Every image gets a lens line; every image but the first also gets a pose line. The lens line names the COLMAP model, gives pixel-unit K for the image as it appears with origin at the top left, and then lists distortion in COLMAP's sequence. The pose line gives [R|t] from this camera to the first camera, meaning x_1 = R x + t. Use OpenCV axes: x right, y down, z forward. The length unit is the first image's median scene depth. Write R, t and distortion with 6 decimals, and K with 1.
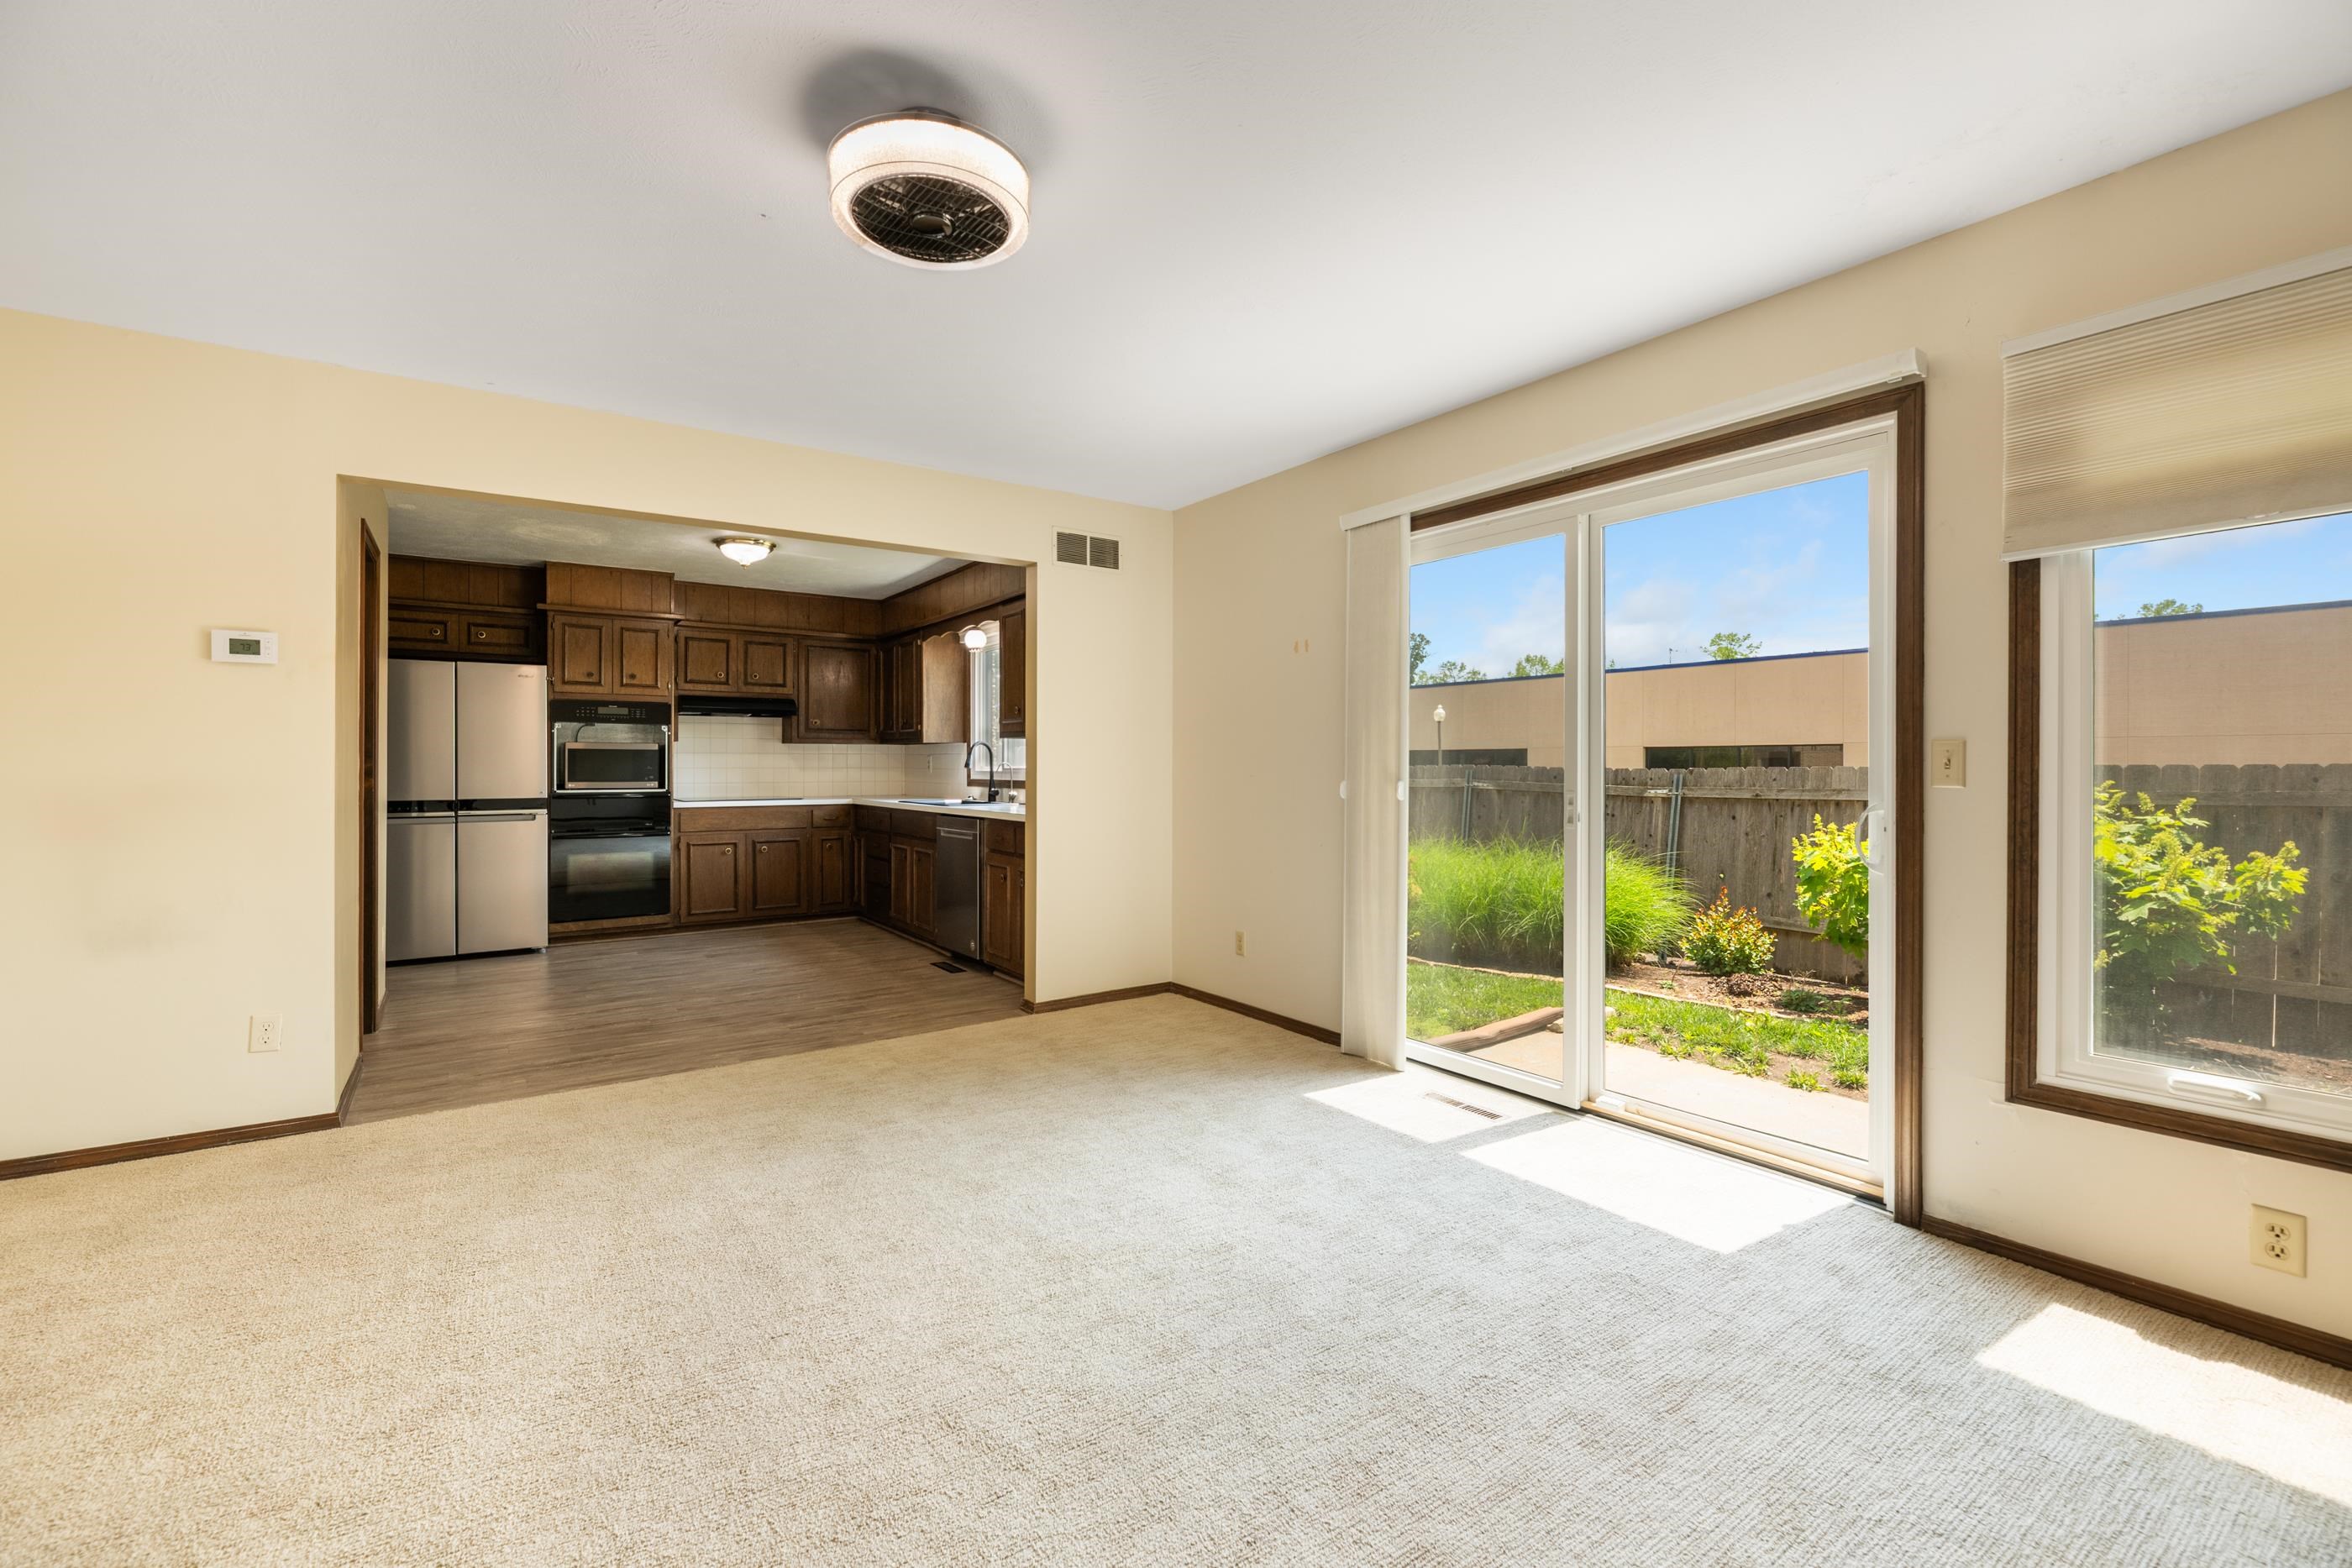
lens RADIAL K [[1006.7, 0, 1169.2], [0, 1006.7, 770.8], [0, 0, 1]] dist [0.001863, -0.003857]
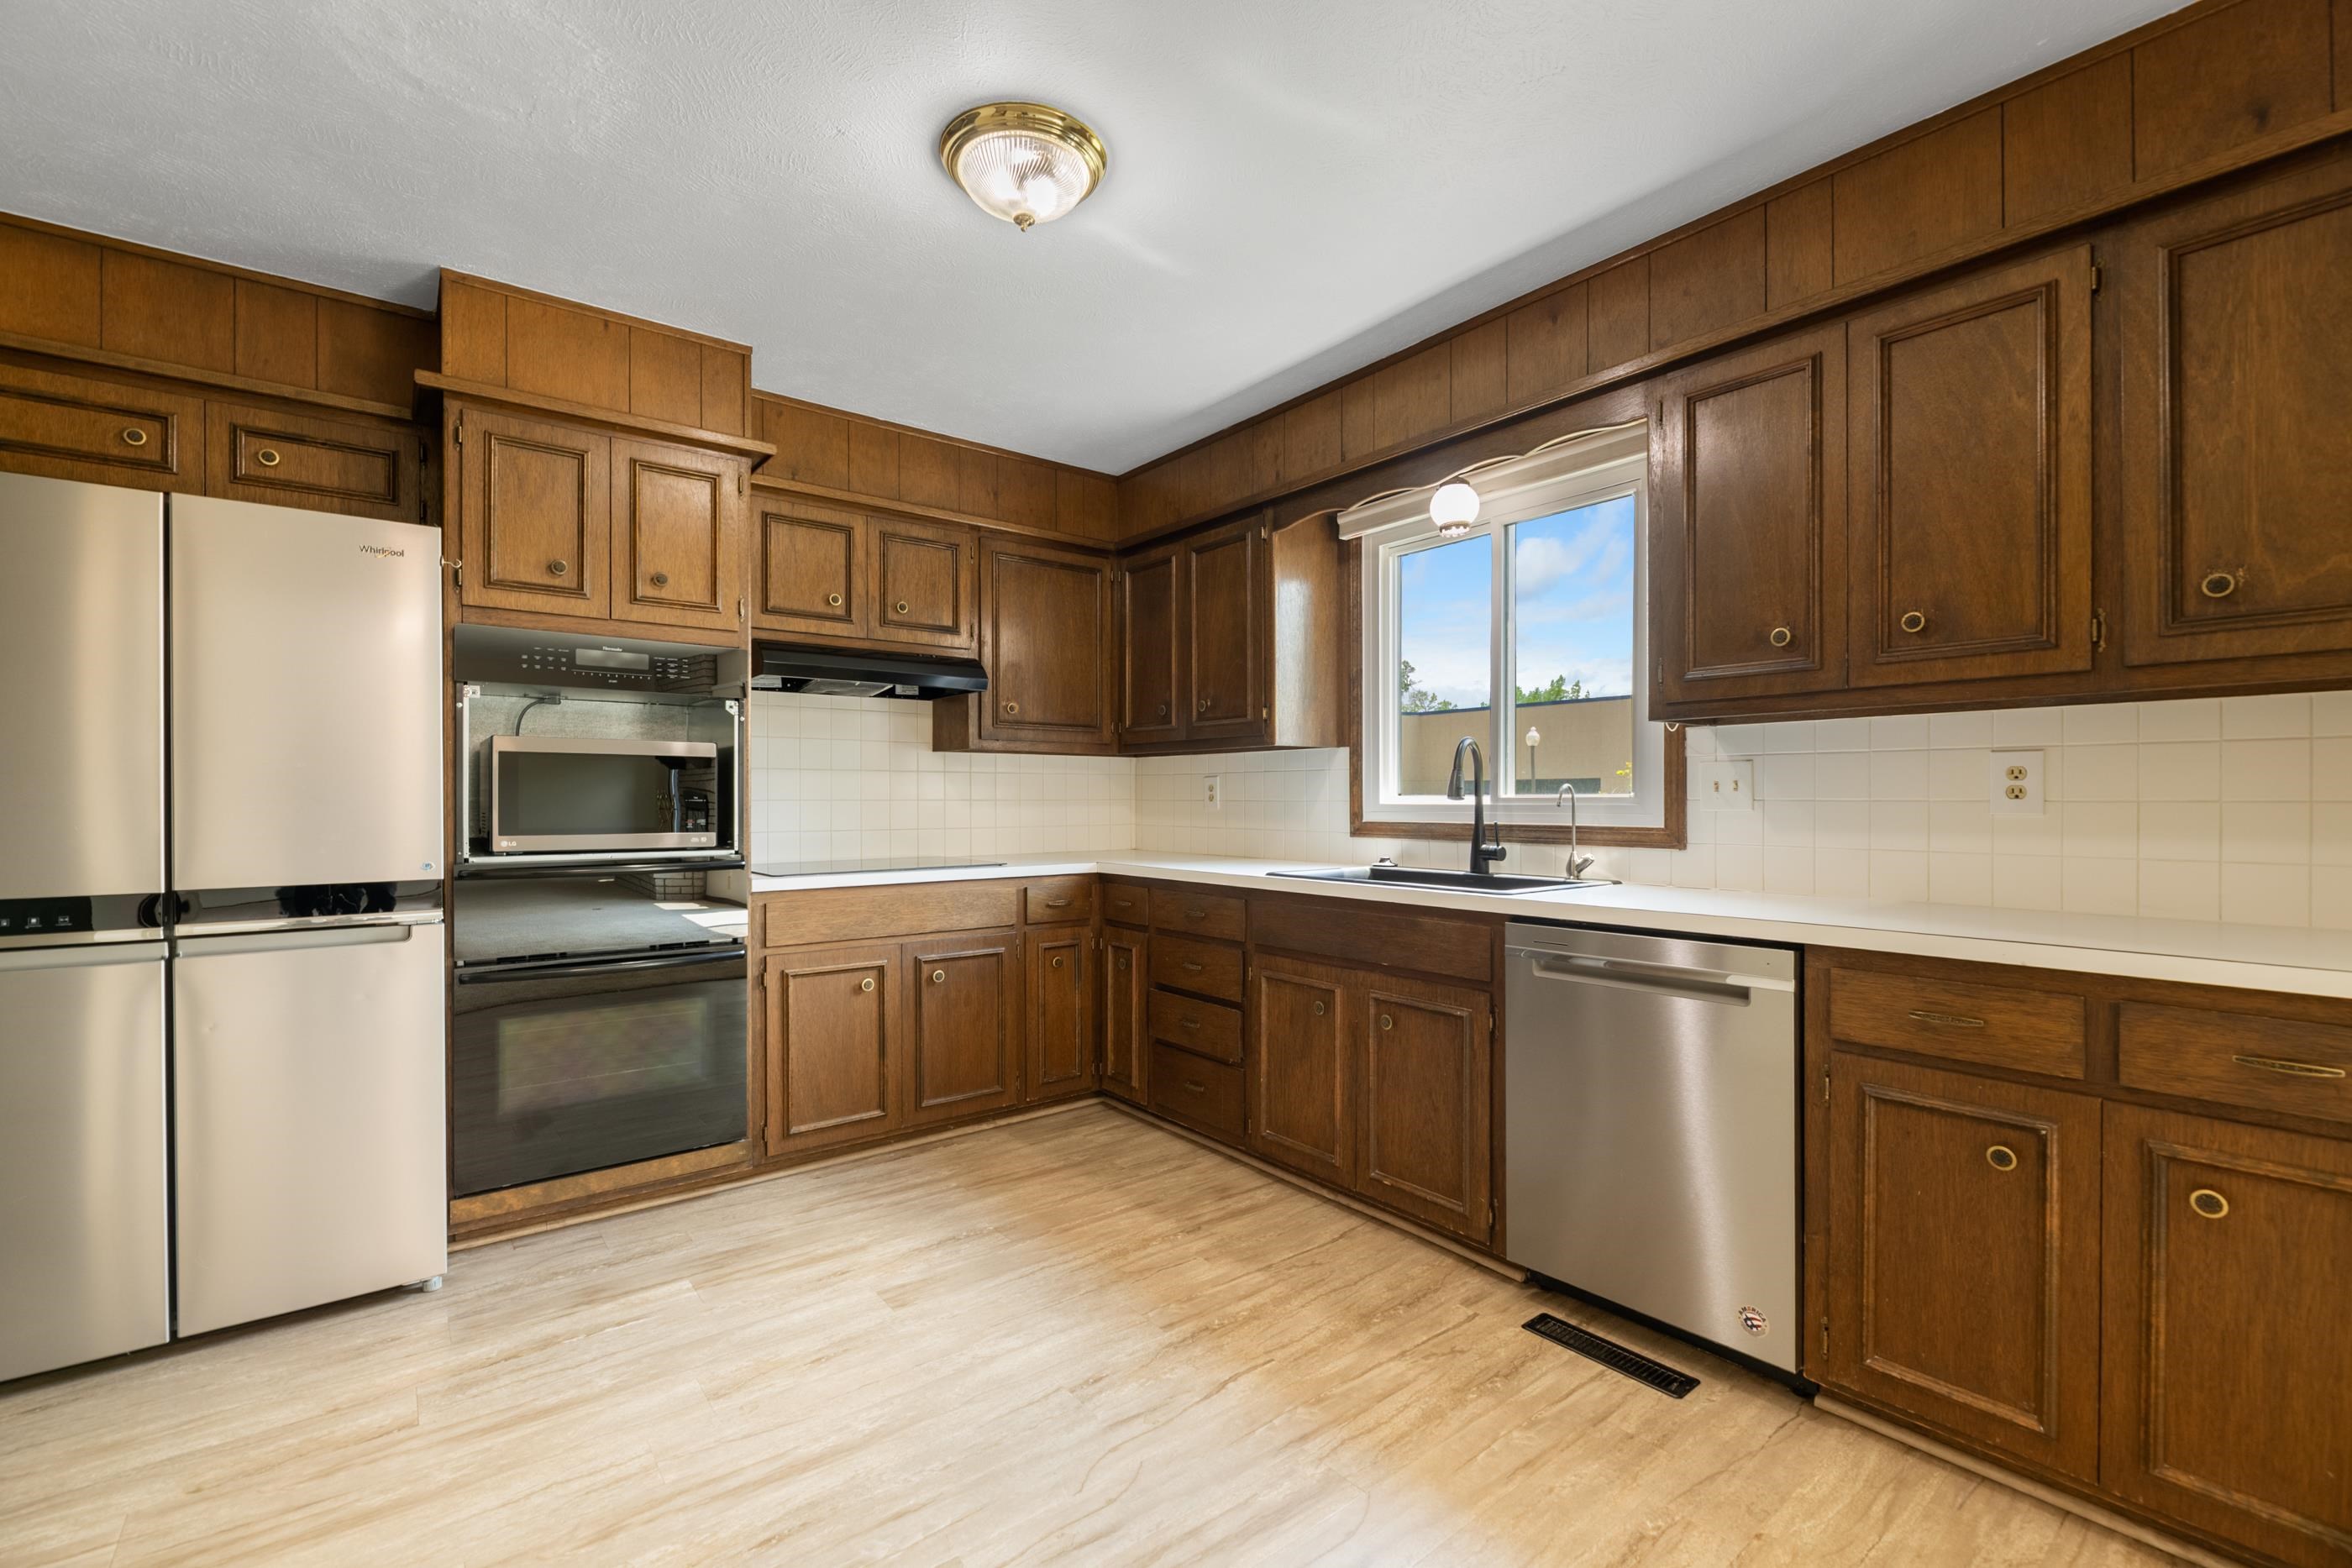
lens RADIAL K [[1006.7, 0, 1173.4], [0, 1006.7, 801.8], [0, 0, 1]] dist [0.001863, -0.003857]
pose [[0.997950, -0.002922, 0.063934, -0.354606], [0.003059, 0.999993, -0.002057, -0.000660], [-0.063927, 0.002248, 0.997952, 0.582680]]
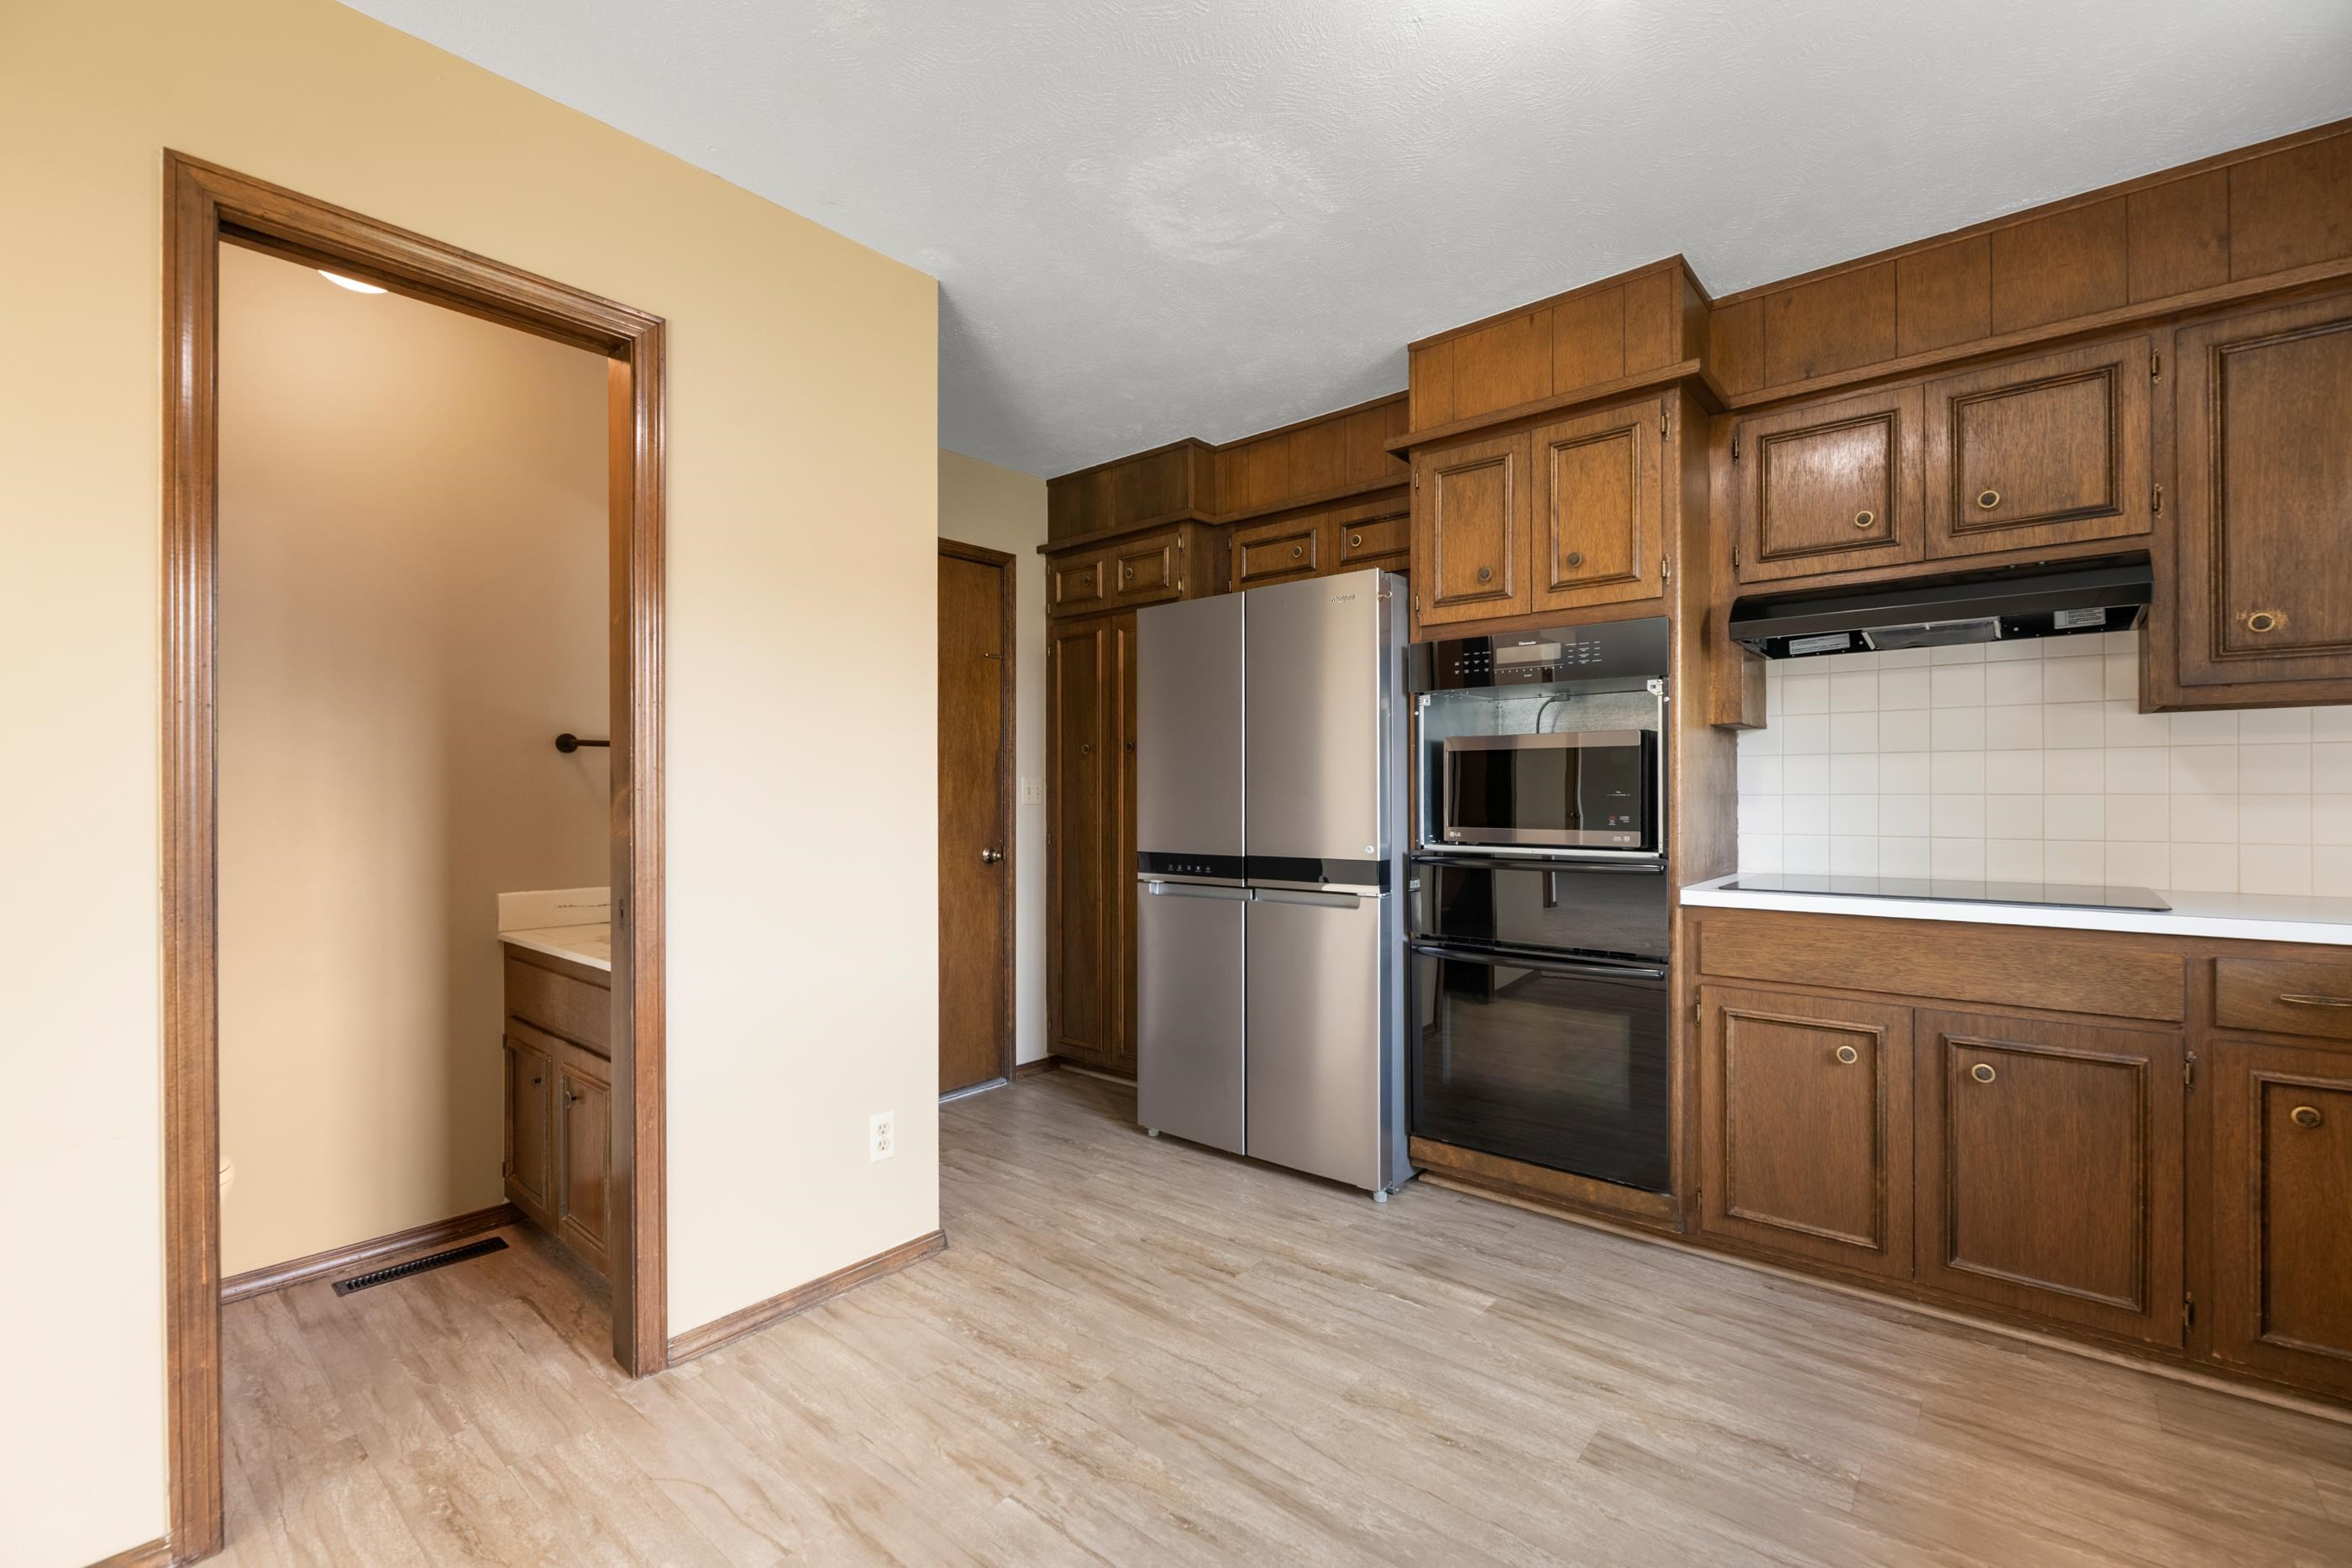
lens RADIAL K [[1006.7, 0, 1181.3], [0, 1006.7, 794.5], [0, 0, 1]] dist [0.001863, -0.003857]
pose [[0.258004, -0.001450, -0.966143, -0.197286], [-0.000900, 0.999998, -0.001741, -0.002178], [0.966143, 0.001319, 0.258003, 0.766025]]
